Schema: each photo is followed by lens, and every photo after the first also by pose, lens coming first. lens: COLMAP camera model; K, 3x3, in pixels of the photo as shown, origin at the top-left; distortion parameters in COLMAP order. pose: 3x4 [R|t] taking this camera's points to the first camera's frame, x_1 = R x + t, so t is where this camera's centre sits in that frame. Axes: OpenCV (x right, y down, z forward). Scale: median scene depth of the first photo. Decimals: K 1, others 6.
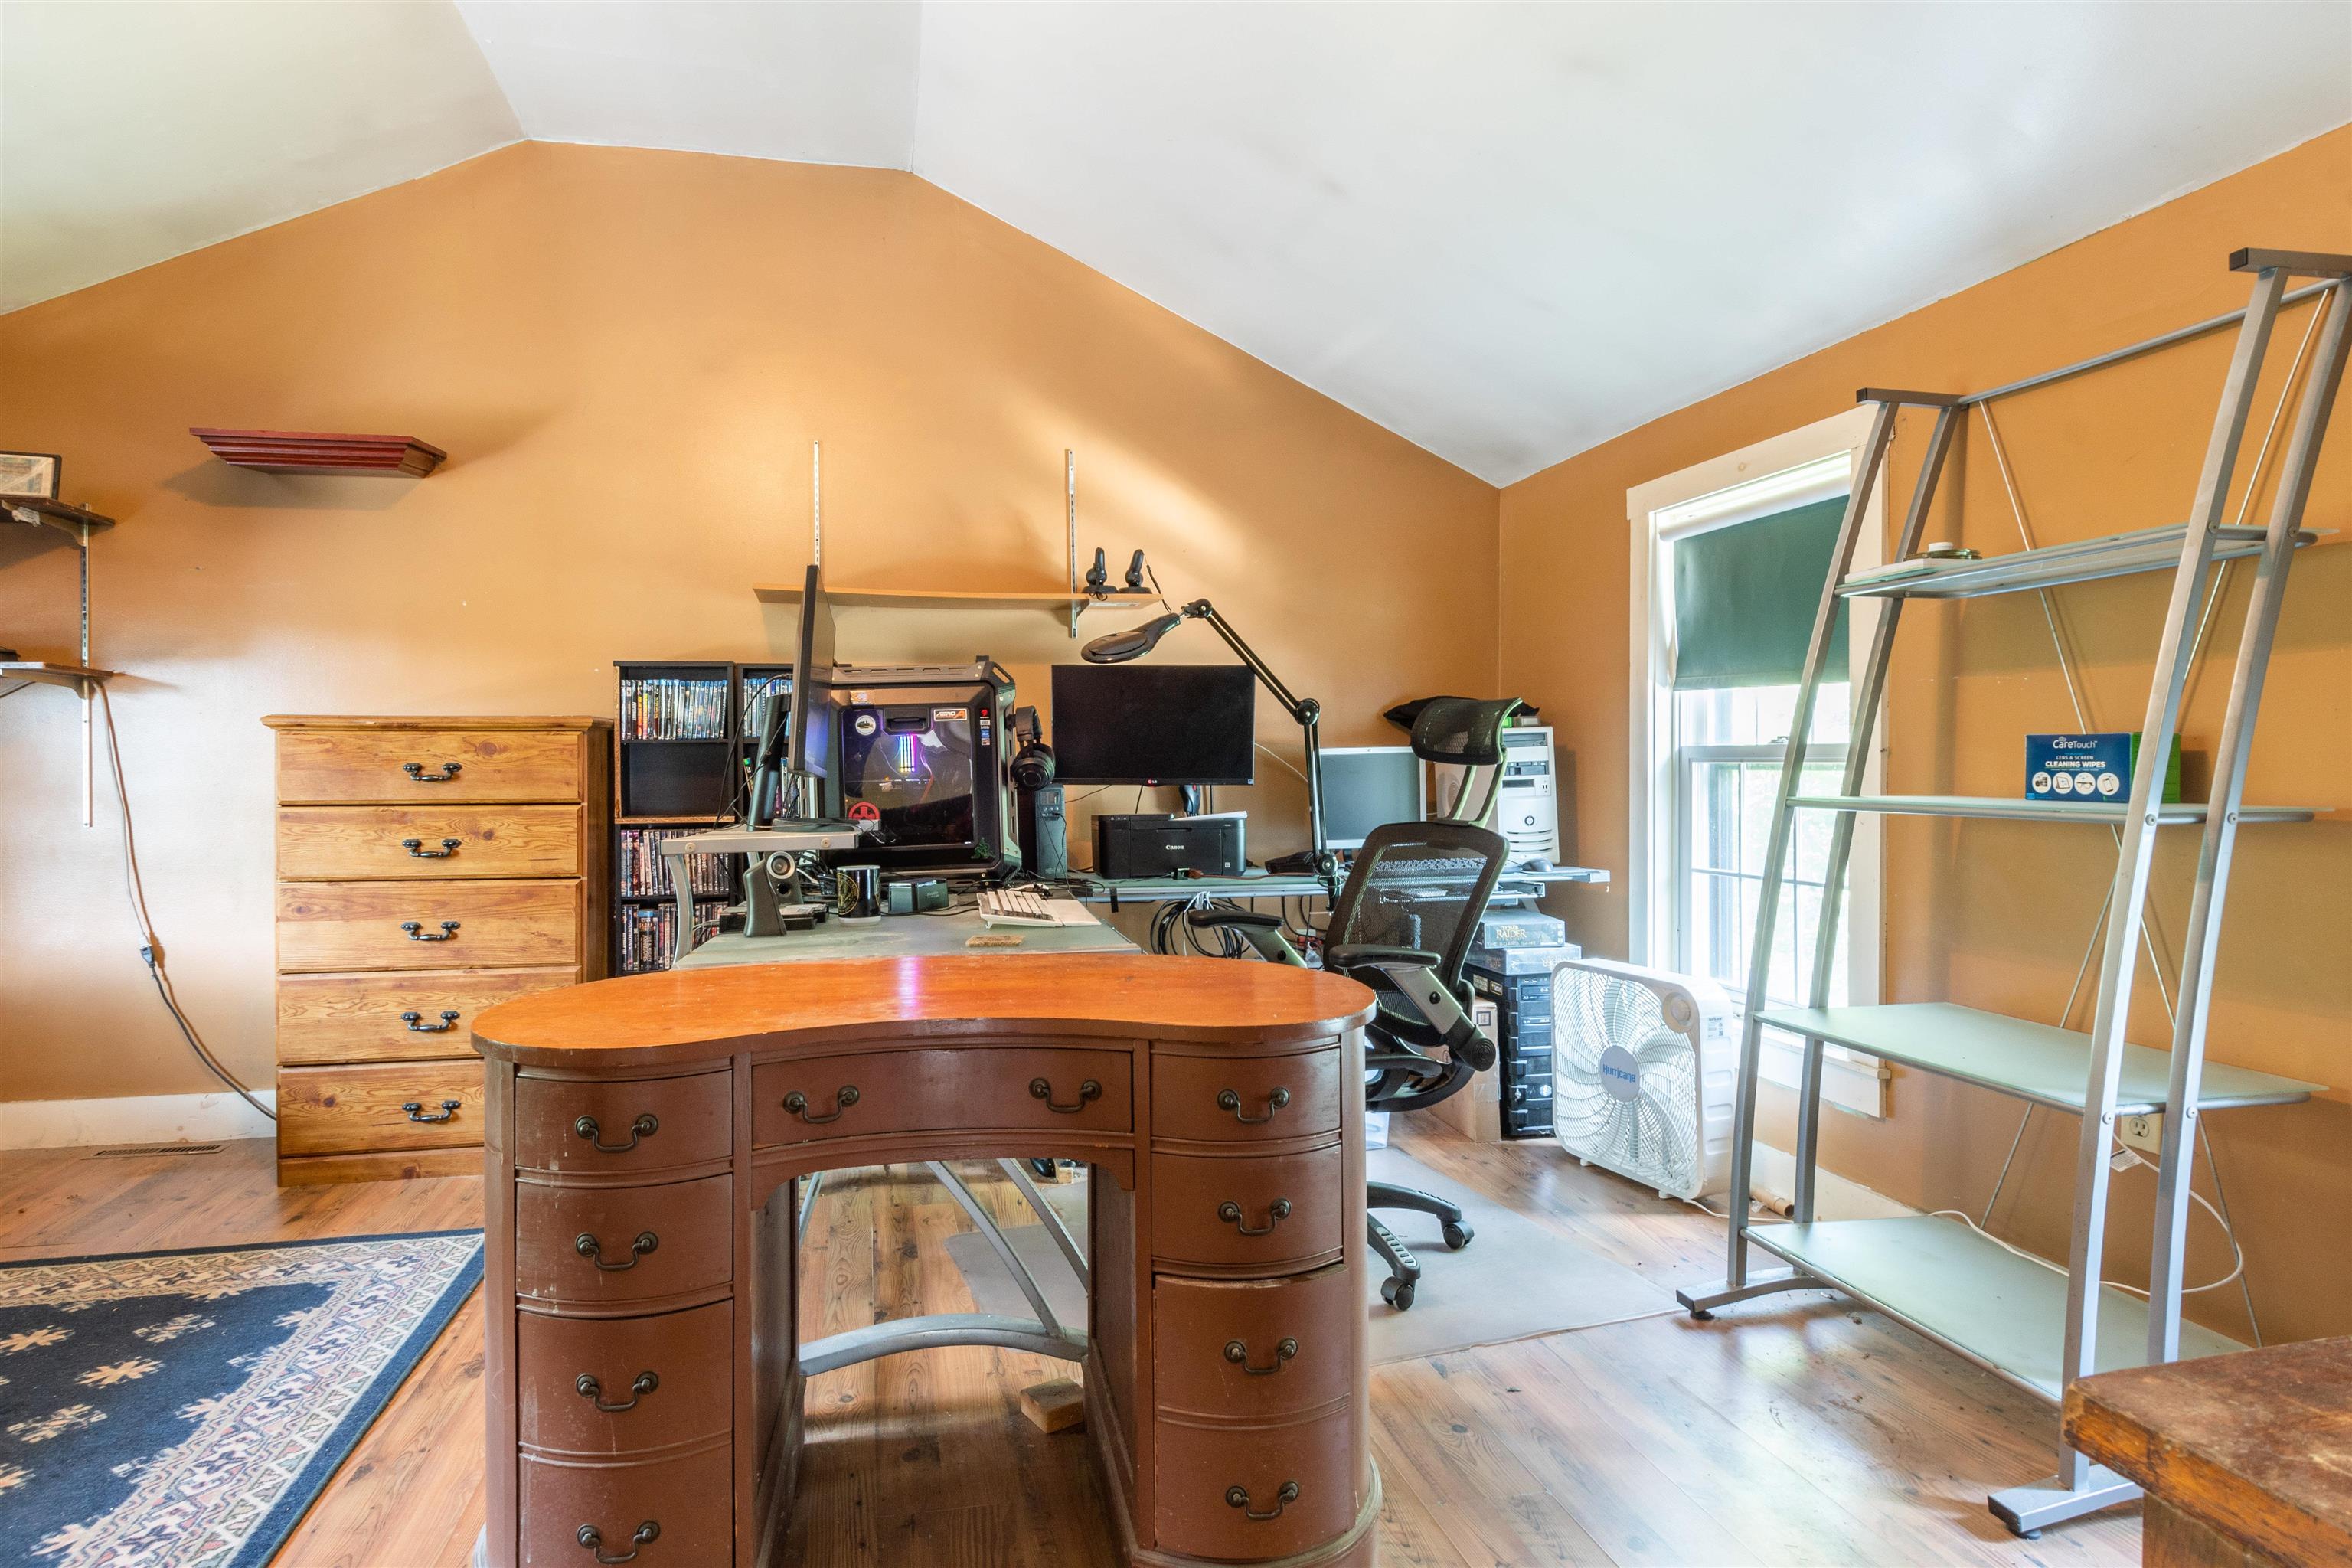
lens RADIAL K [[1281.6, 0, 1167.4], [0, 1281.6, 768.8], [0, 0, 1]] dist [0.011070, -0.003992]
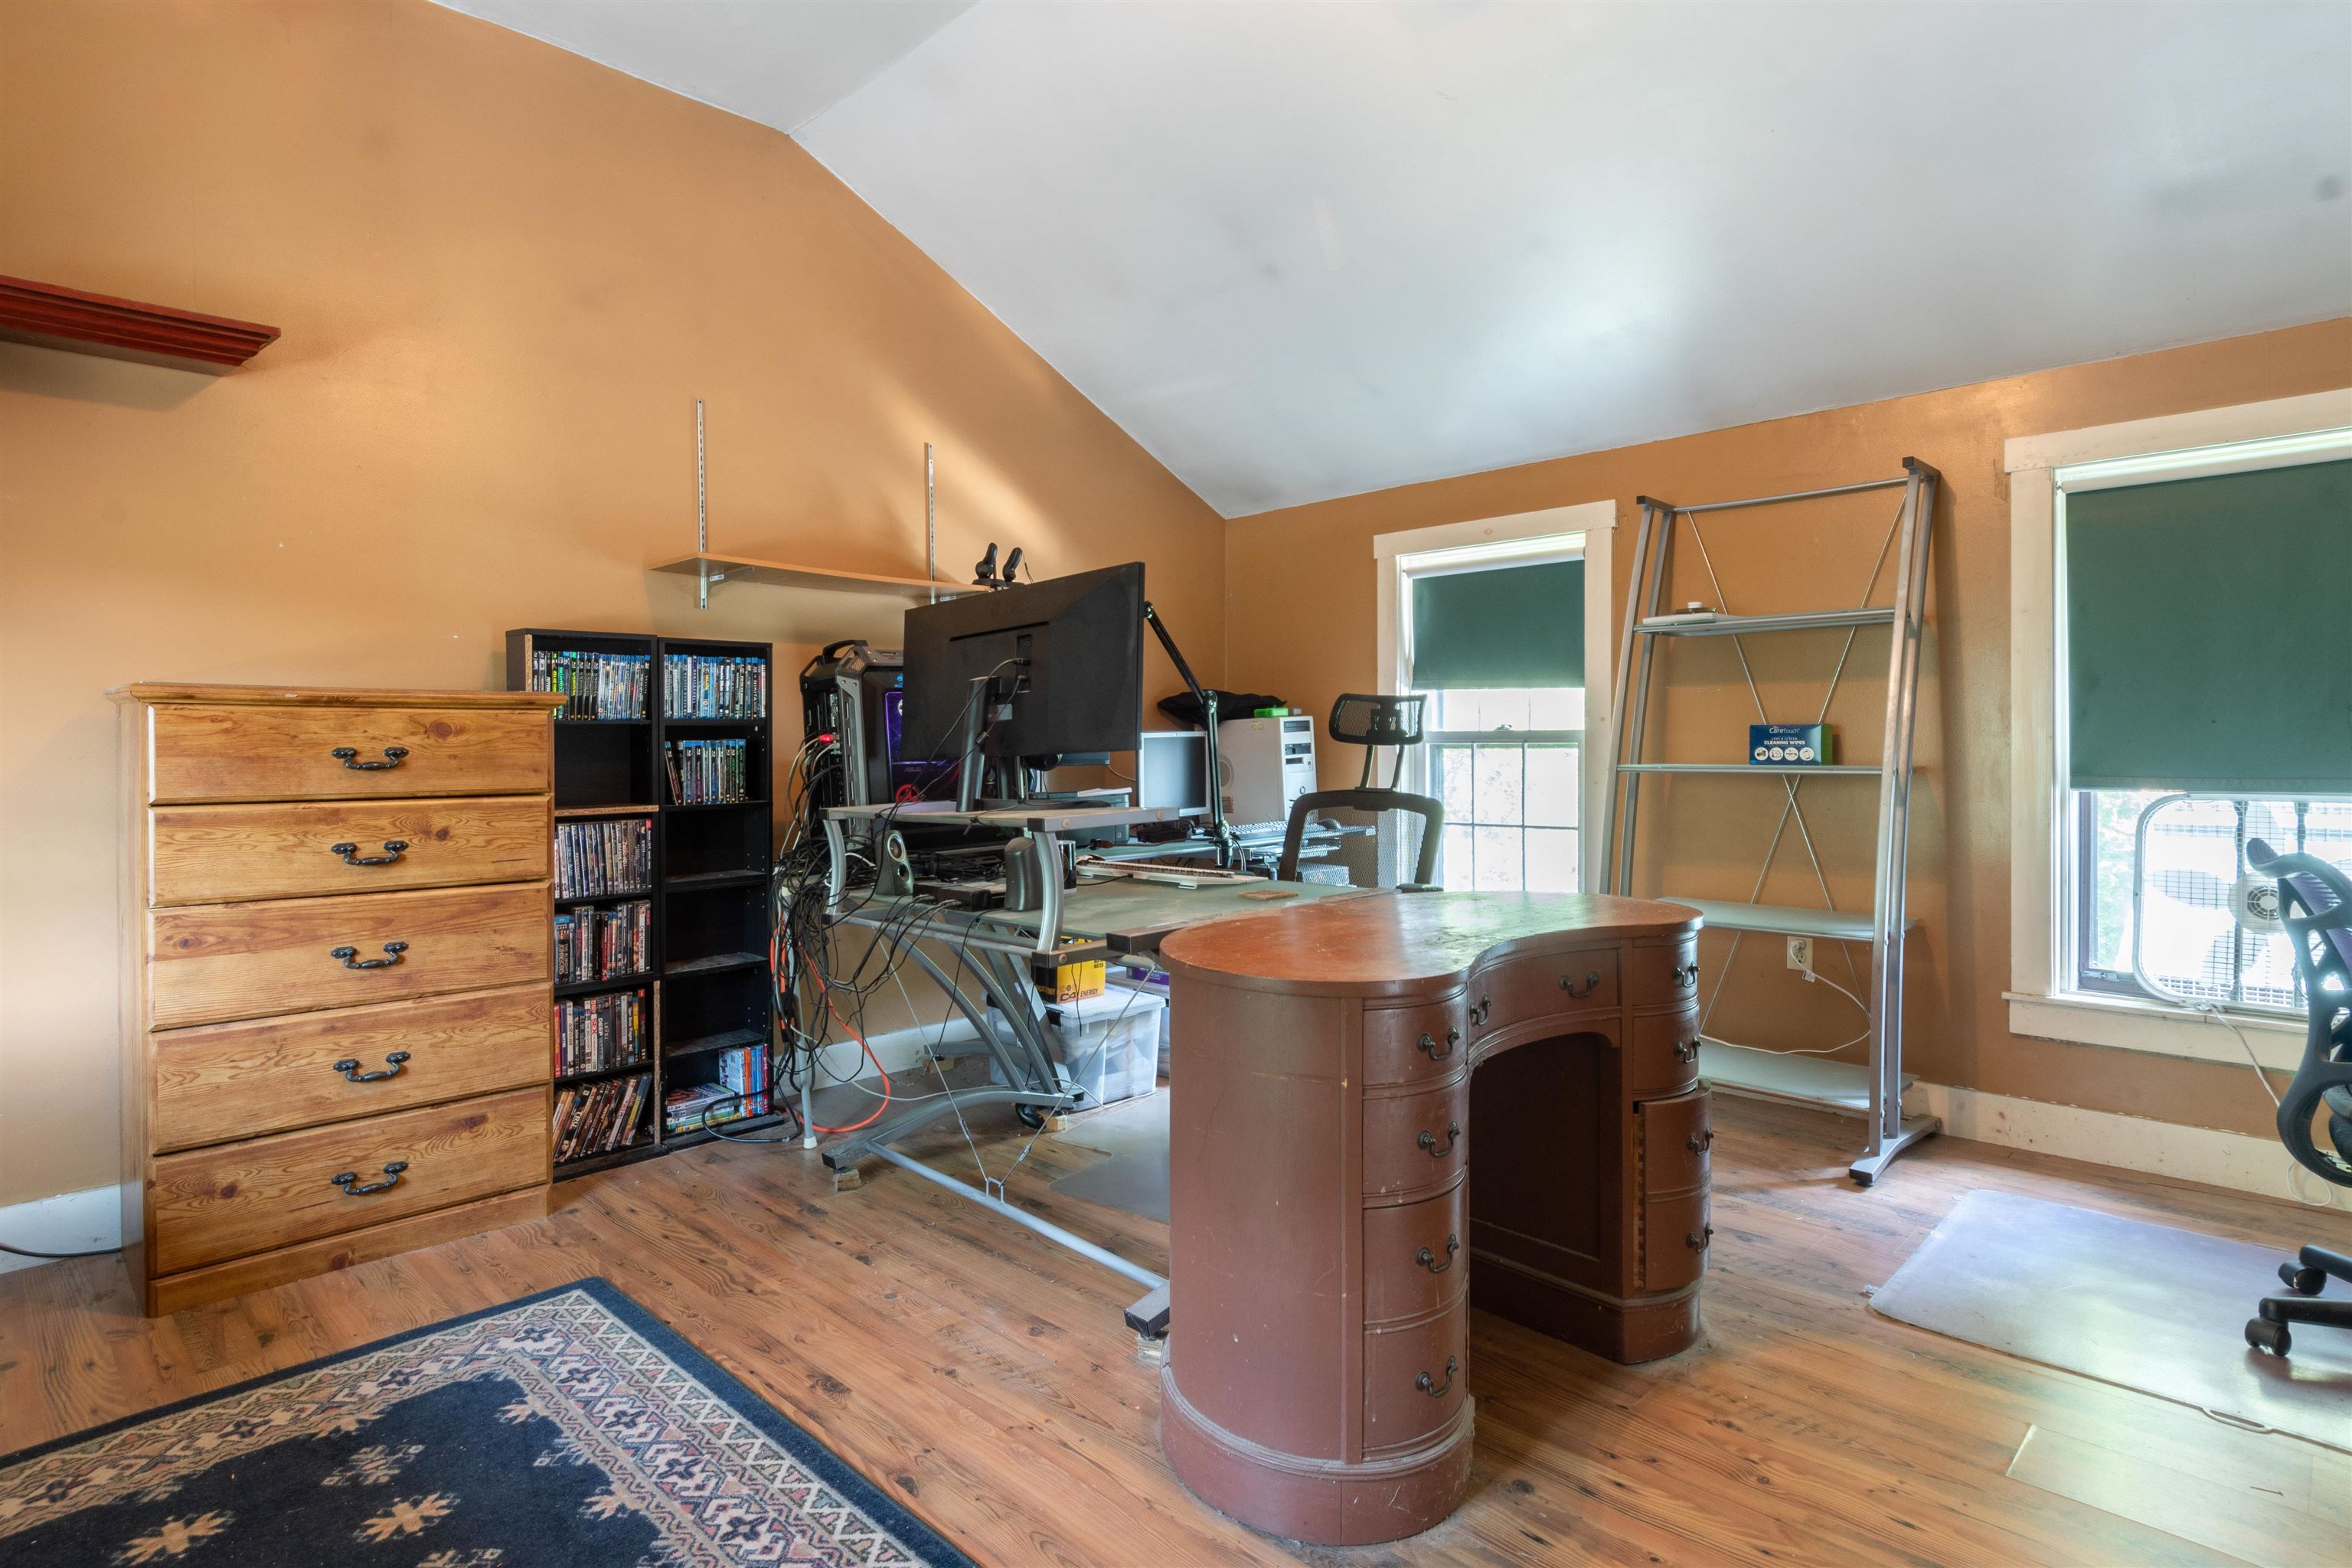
lens RADIAL K [[1281.6, 0, 1076.0], [0, 1281.6, 766.4], [0, 0, 1]] dist [0.011070, -0.003992]
pose [[0.830136, -0.011667, 0.557439, -0.657639], [0.007128, 0.999921, 0.010313, 0.002364], [-0.557515, -0.004588, 0.830154, 0.086985]]
